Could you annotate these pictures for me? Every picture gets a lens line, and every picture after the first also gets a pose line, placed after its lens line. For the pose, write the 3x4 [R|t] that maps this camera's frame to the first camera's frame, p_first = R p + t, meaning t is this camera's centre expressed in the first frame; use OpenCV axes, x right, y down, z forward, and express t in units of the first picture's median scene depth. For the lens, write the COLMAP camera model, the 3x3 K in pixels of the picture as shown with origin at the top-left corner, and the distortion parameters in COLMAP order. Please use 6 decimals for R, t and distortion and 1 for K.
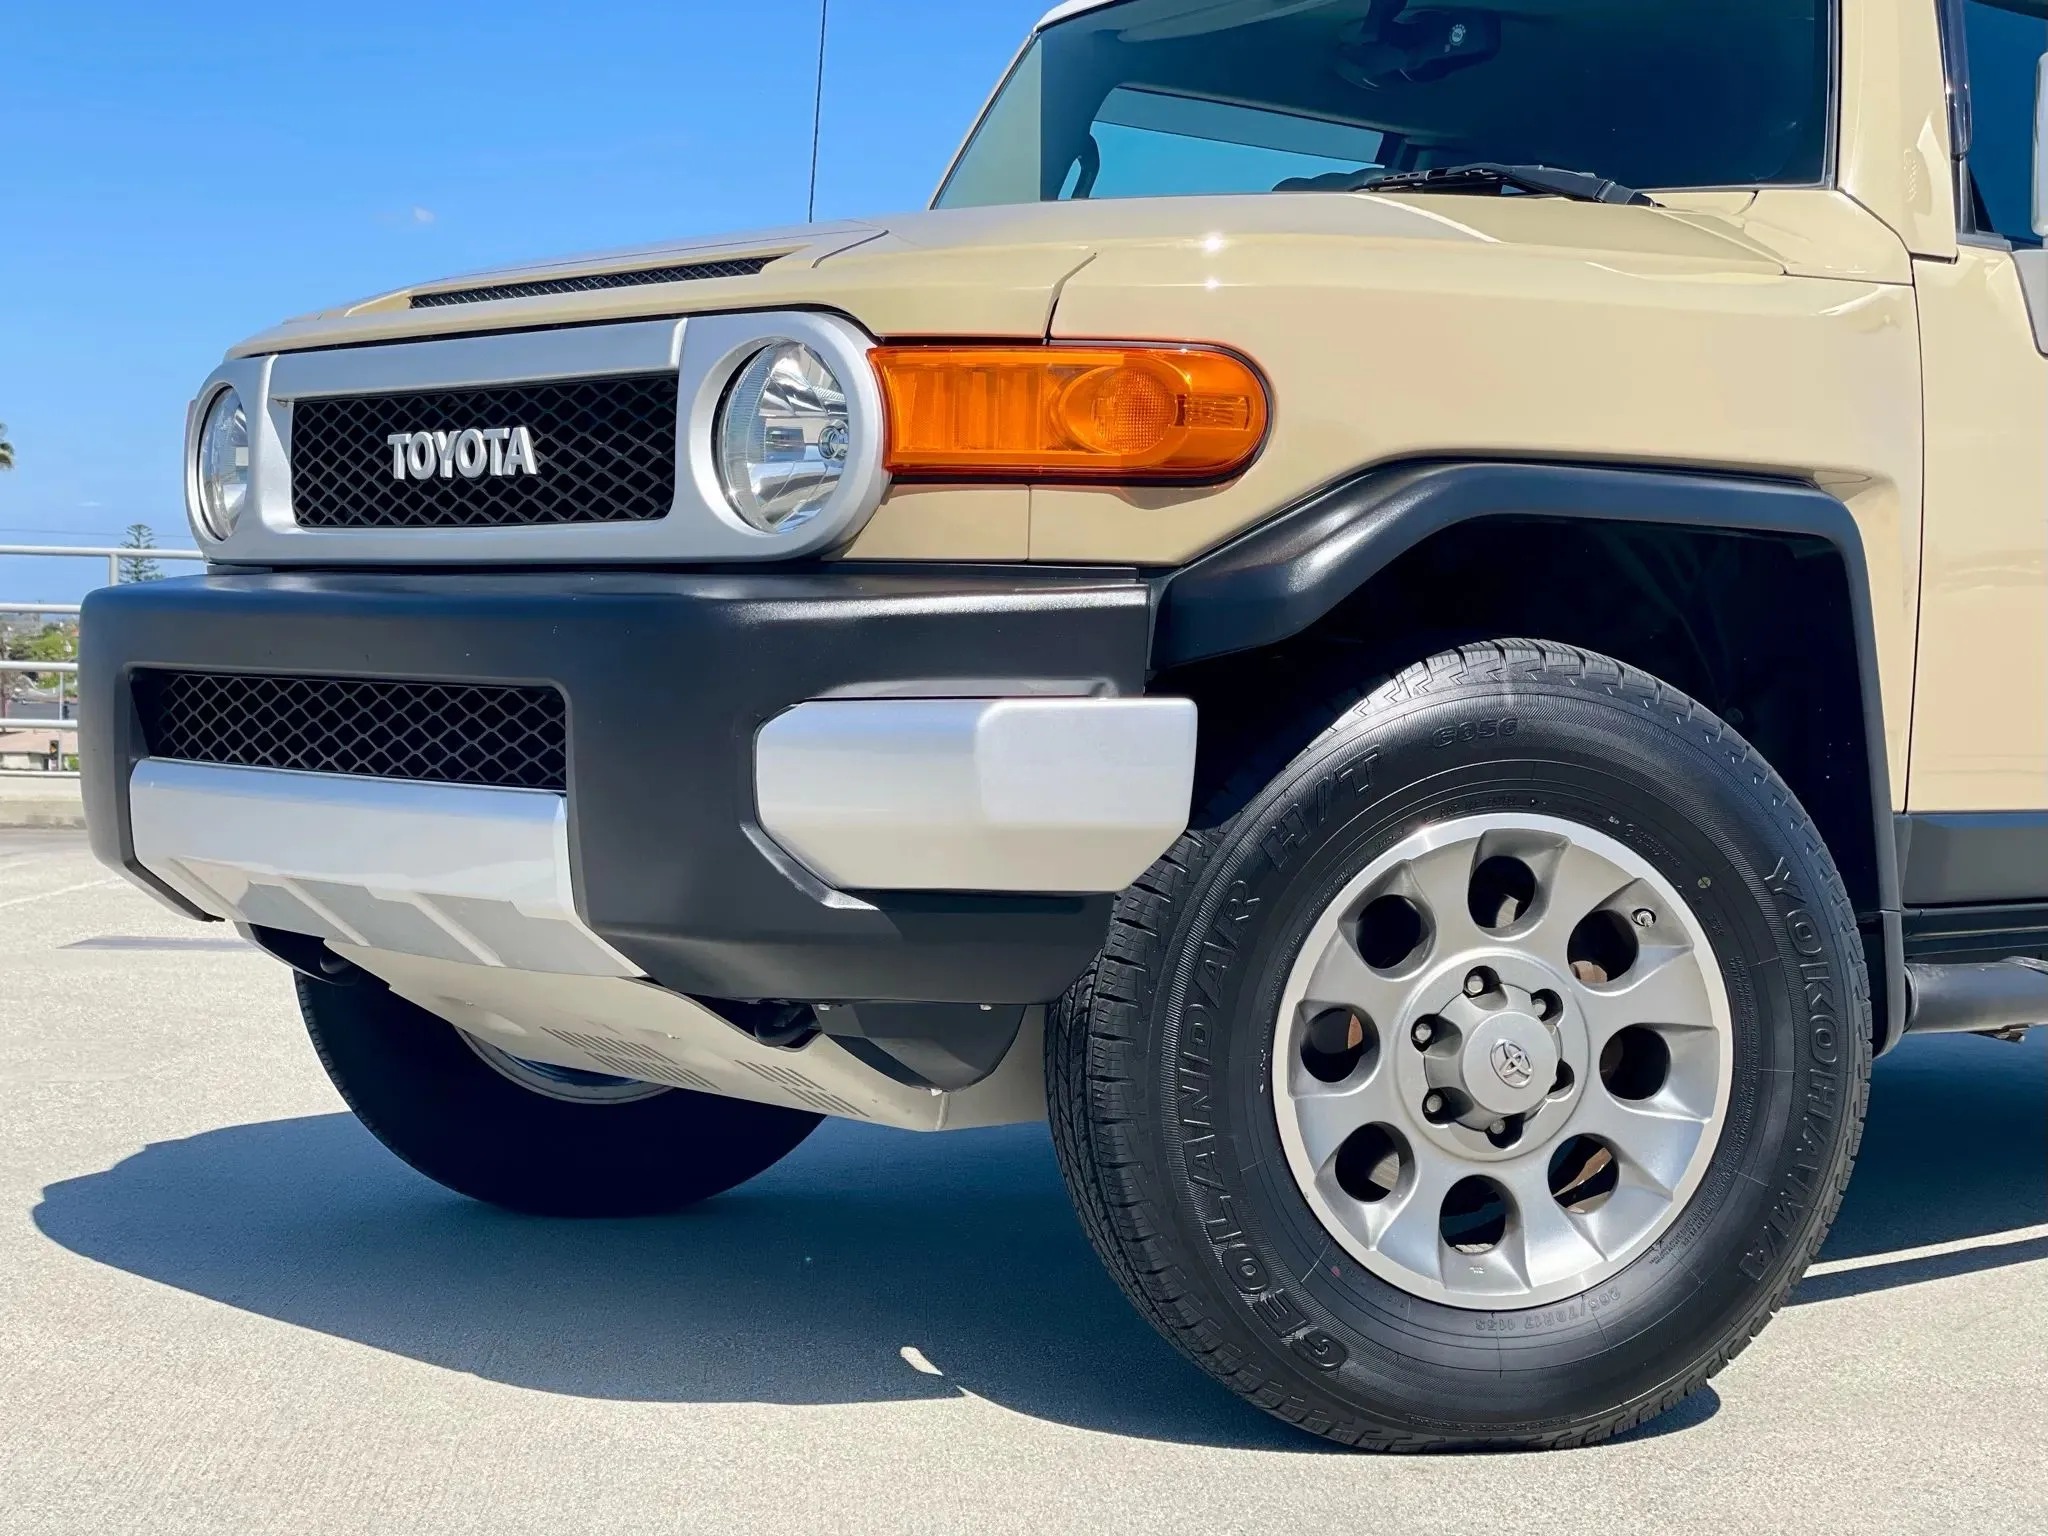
lens RADIAL K [[2972.6, 0, 1018.7], [0, 2972.6, 704.0], [0, 0, 1]] dist [0.068601, 0.127905]
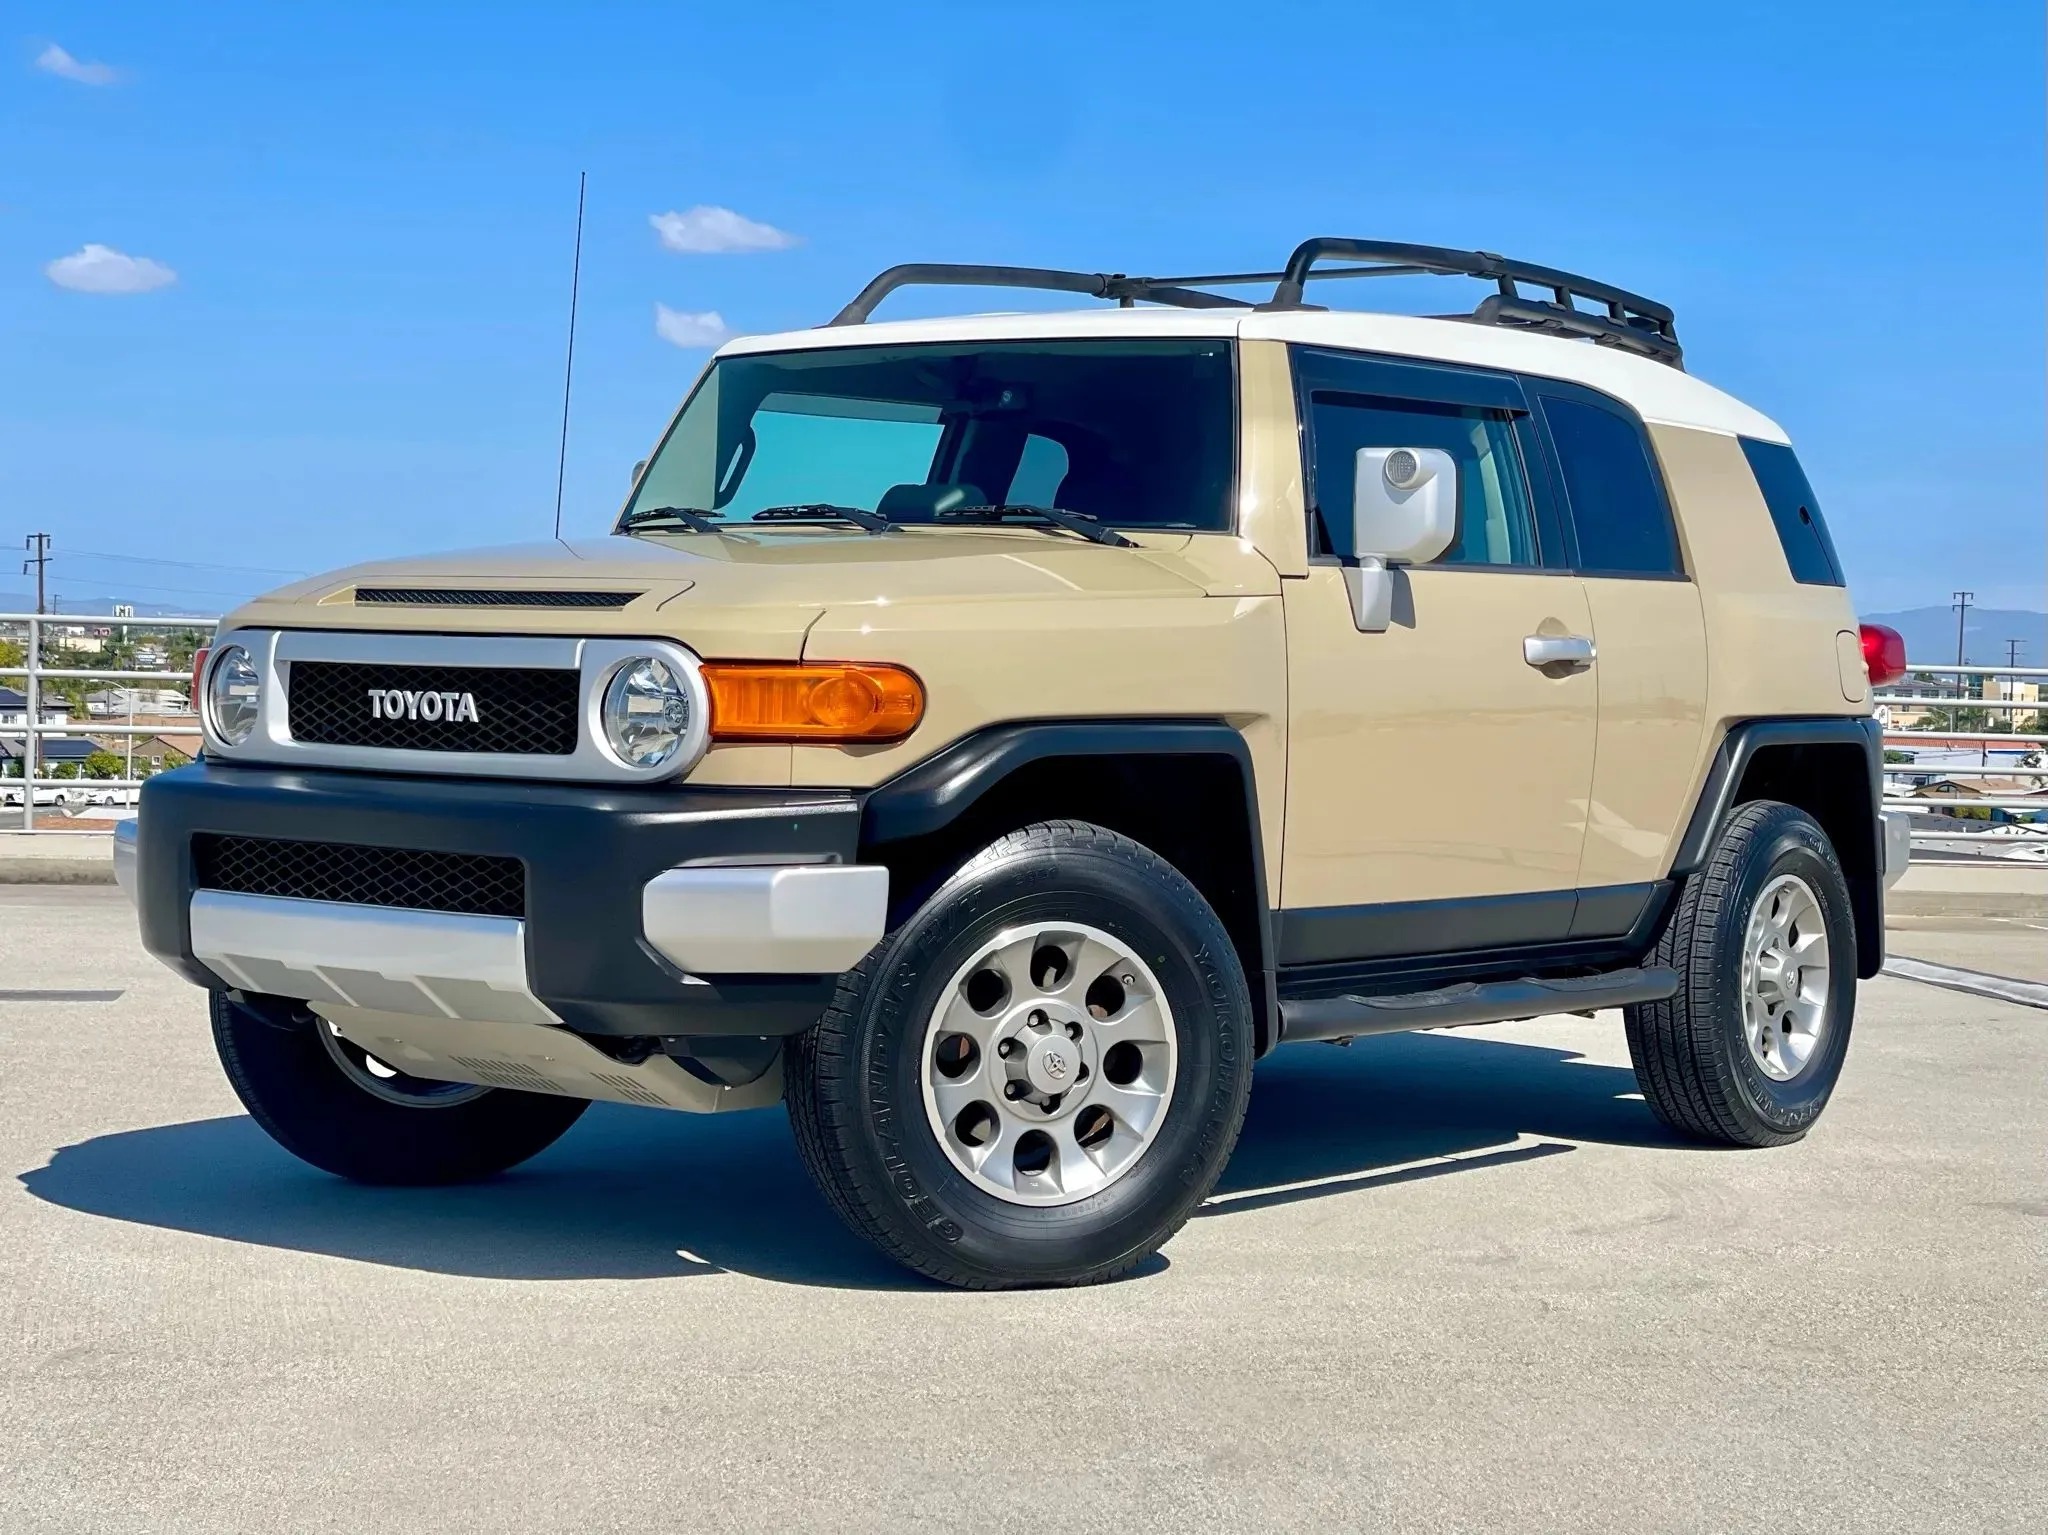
lens RADIAL K [[2953.4, 0, 977.9], [0, 2953.4, 685.5], [0, 0, 1]] dist [0.081332, 0.060699]
pose [[0.987397, 0.002438, 0.158244, -0.153615], [-0.000368, 0.999914, -0.013108, -0.078953], [-0.158263, 0.012885, 0.987313, -0.706264]]
